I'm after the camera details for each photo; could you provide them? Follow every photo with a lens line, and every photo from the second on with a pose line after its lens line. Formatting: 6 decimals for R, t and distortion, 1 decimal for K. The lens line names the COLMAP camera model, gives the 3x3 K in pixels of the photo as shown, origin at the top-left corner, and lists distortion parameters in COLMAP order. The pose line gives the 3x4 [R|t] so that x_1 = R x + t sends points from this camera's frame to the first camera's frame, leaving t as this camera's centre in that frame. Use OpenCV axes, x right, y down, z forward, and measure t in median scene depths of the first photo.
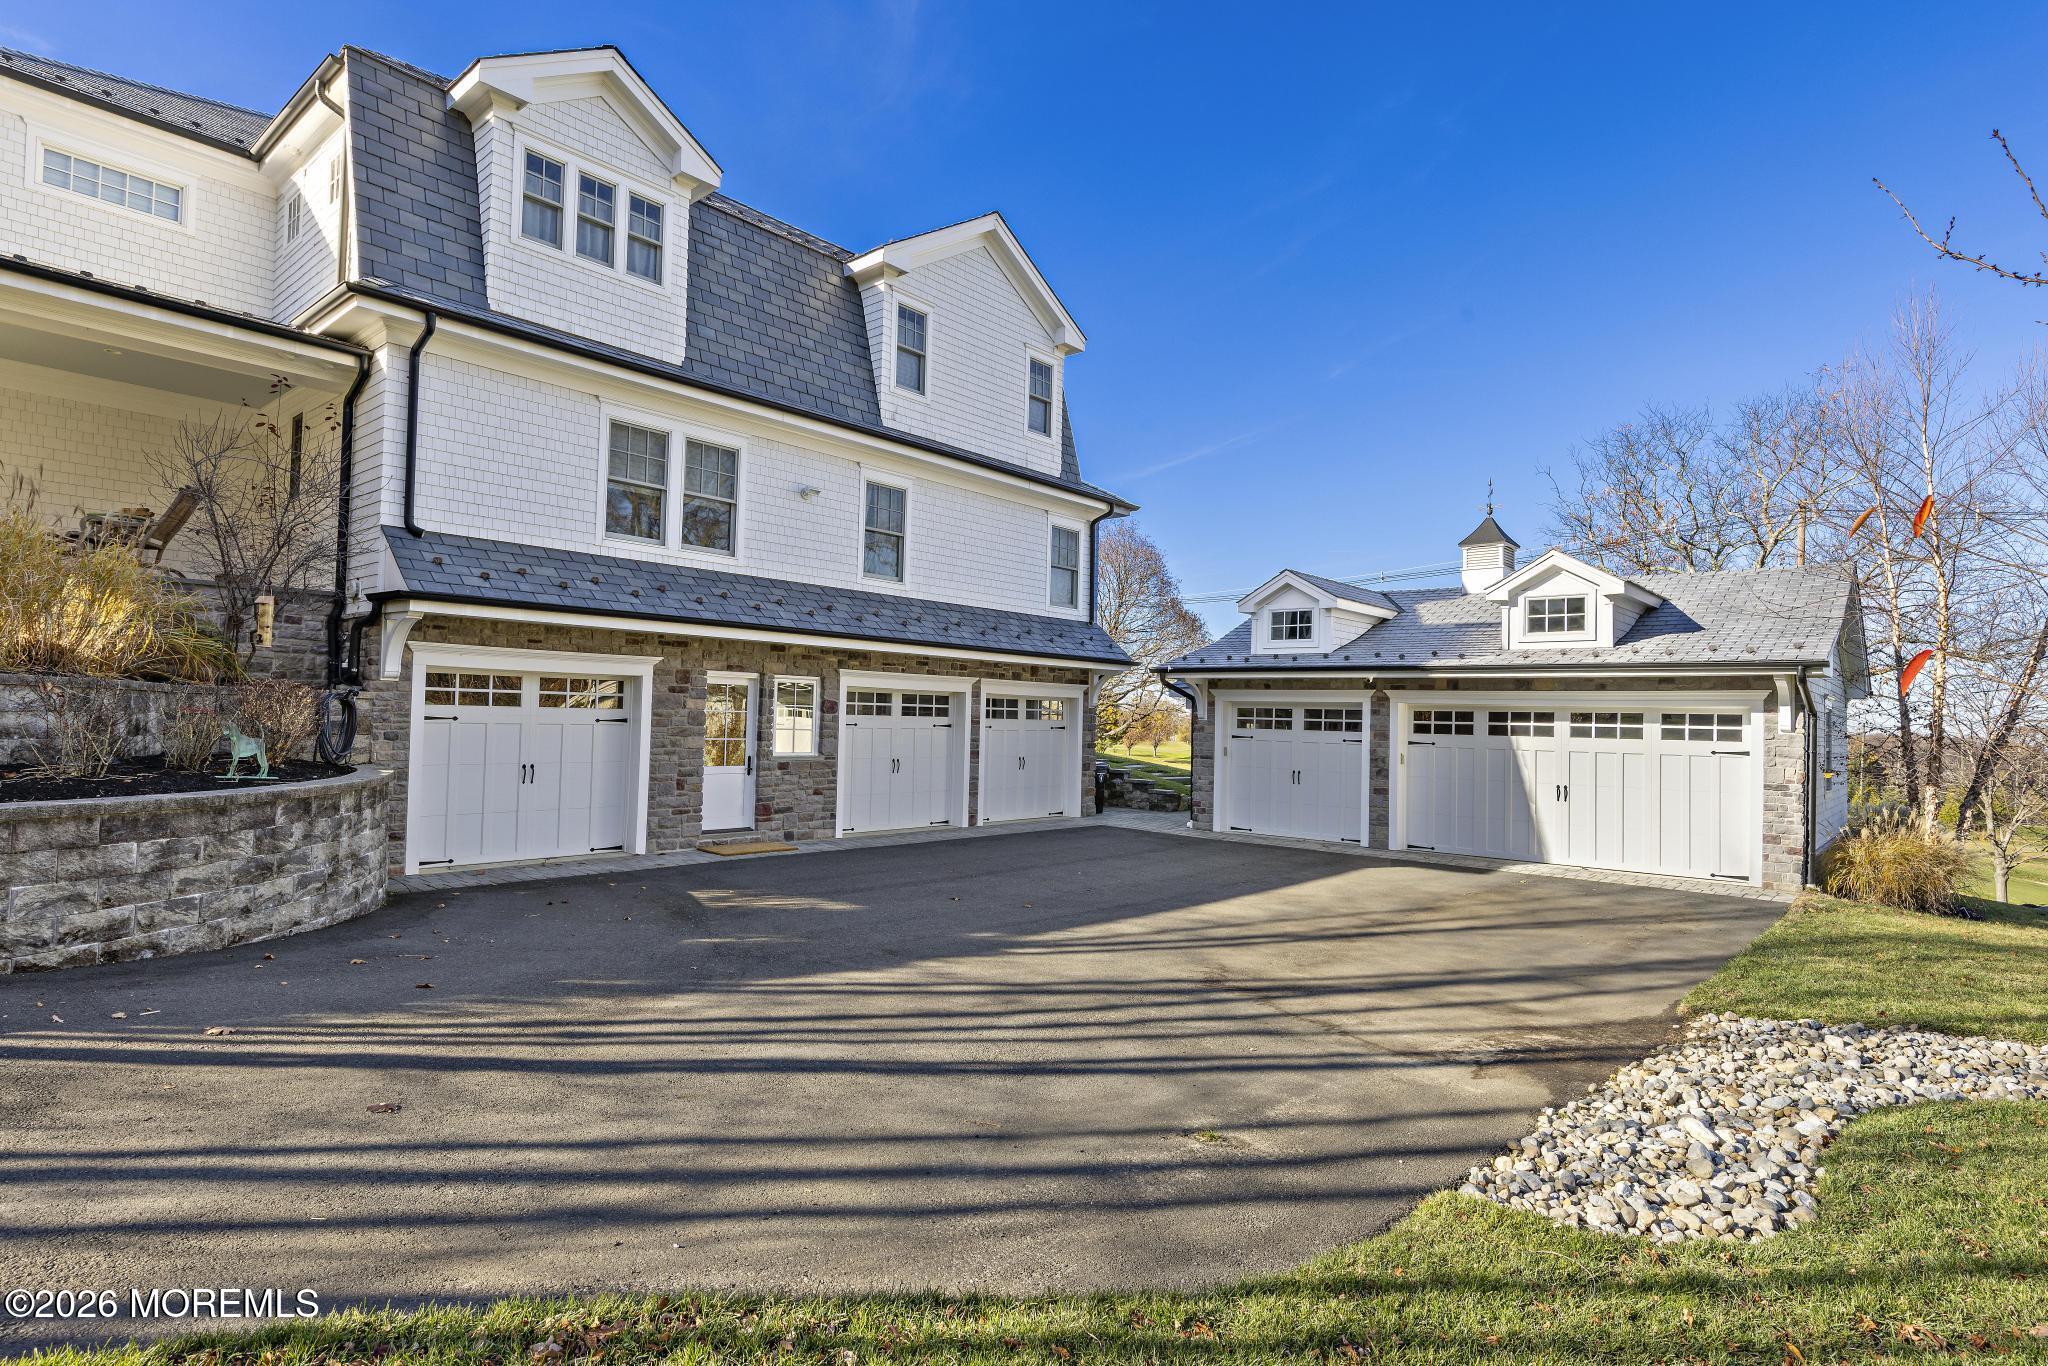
lens RADIAL K [[1070.1, 0, 1024.9], [0, 1070.1, 717.1], [0, 0, 1]] dist [0.001799, 0.000243]
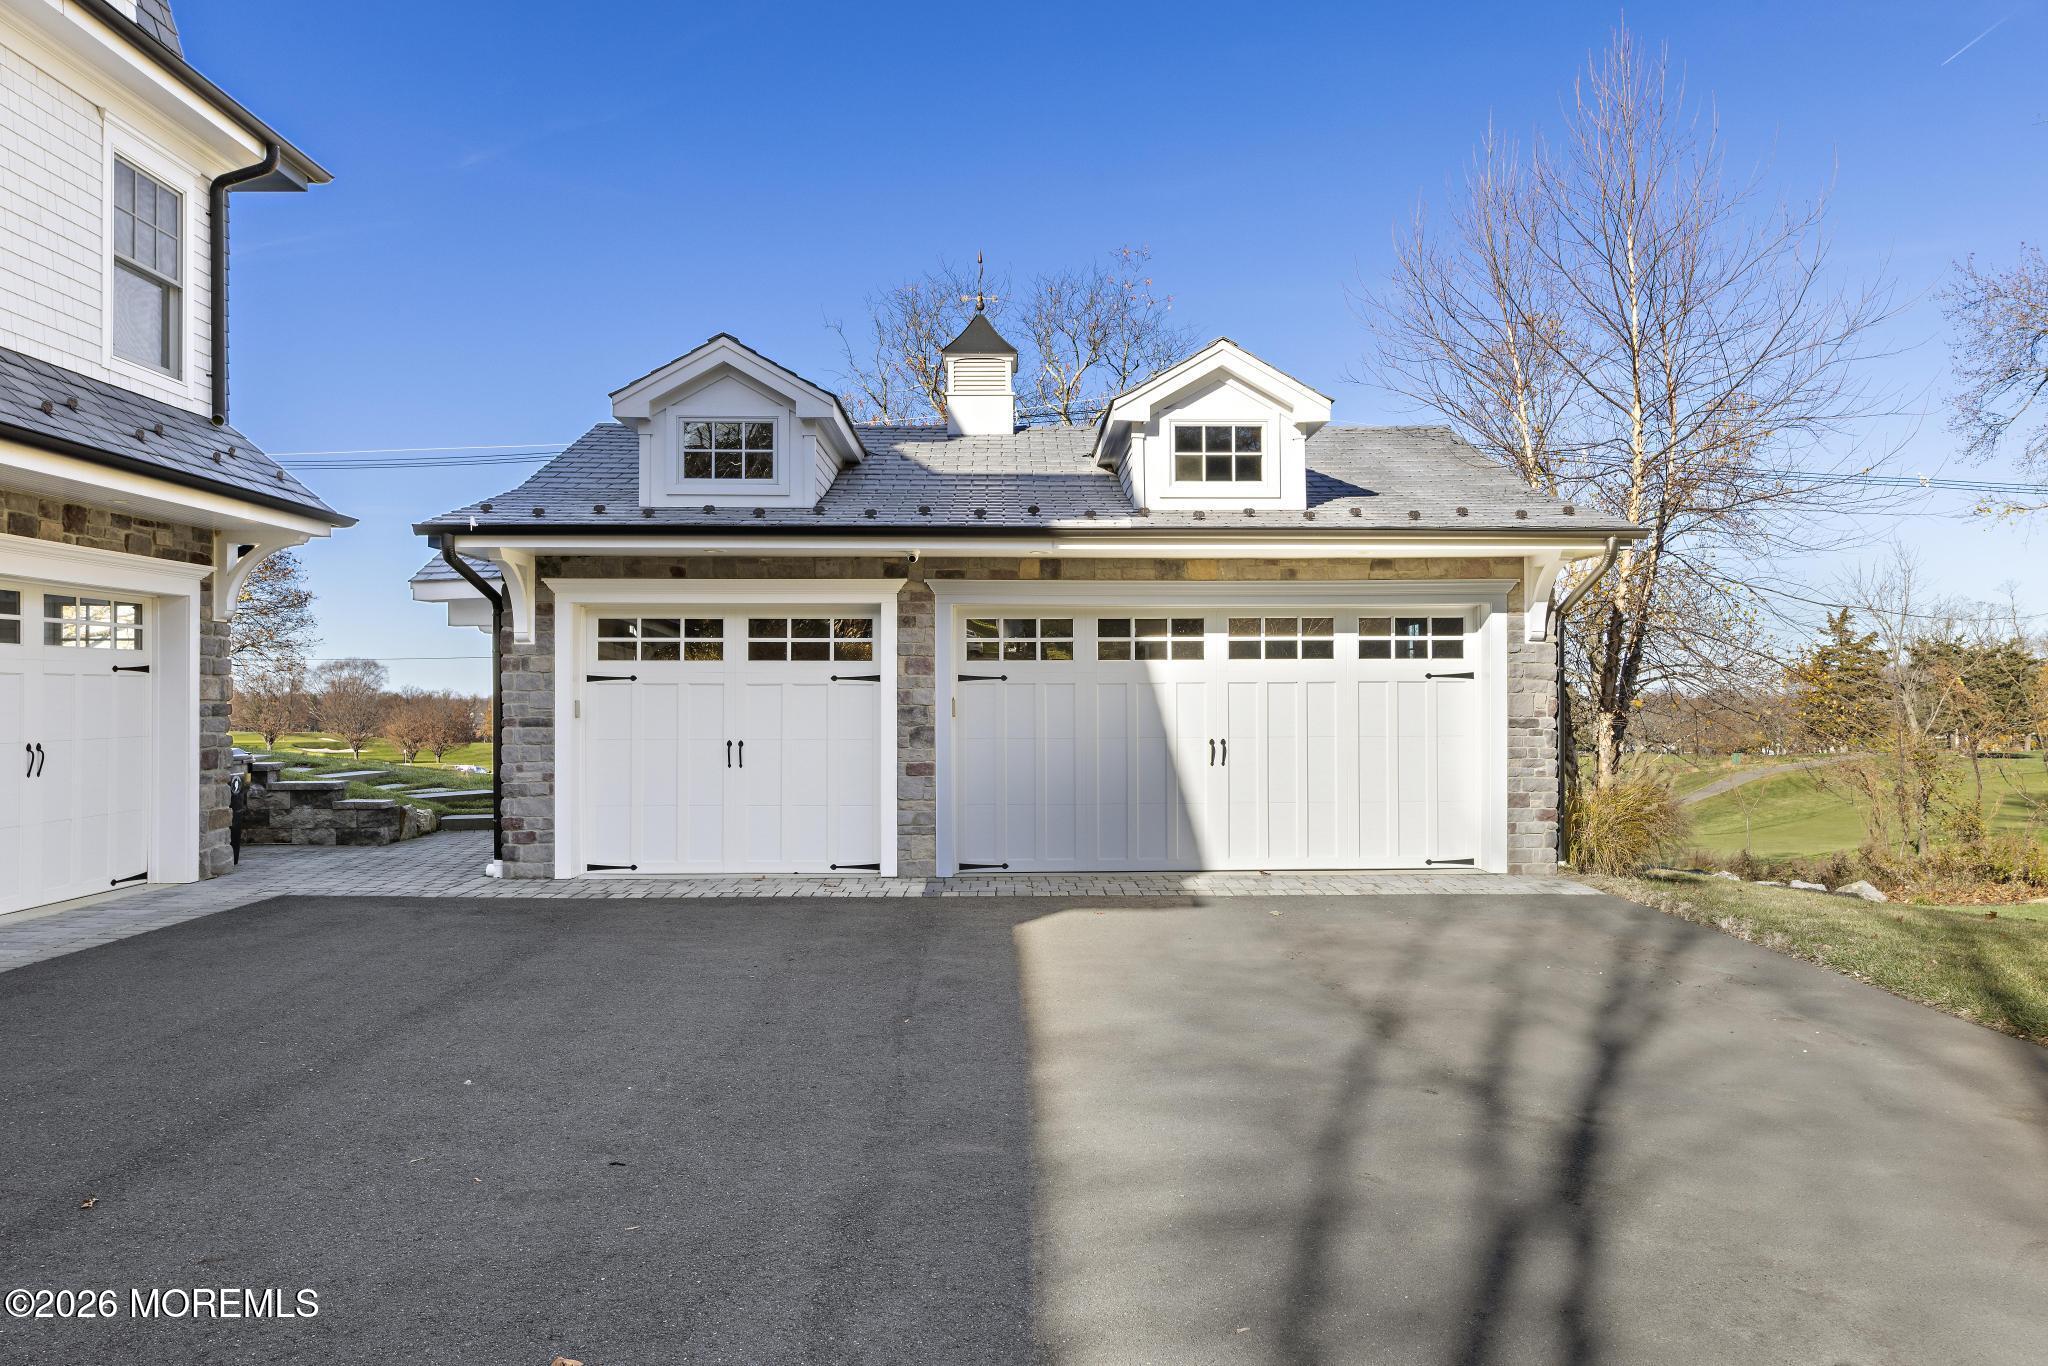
lens RADIAL K [[1309.0, 0, 1024.0], [0, 1309.0, 683.0], [0, 0, 1]] dist [-0.003161, 0.000243]
pose [[0.728522, -0.019324, 0.684750, -0.073981], [0.019381, 0.999783, 0.007595, 0.021926], [-0.684749, 0.007738, 0.728738, 0.483293]]
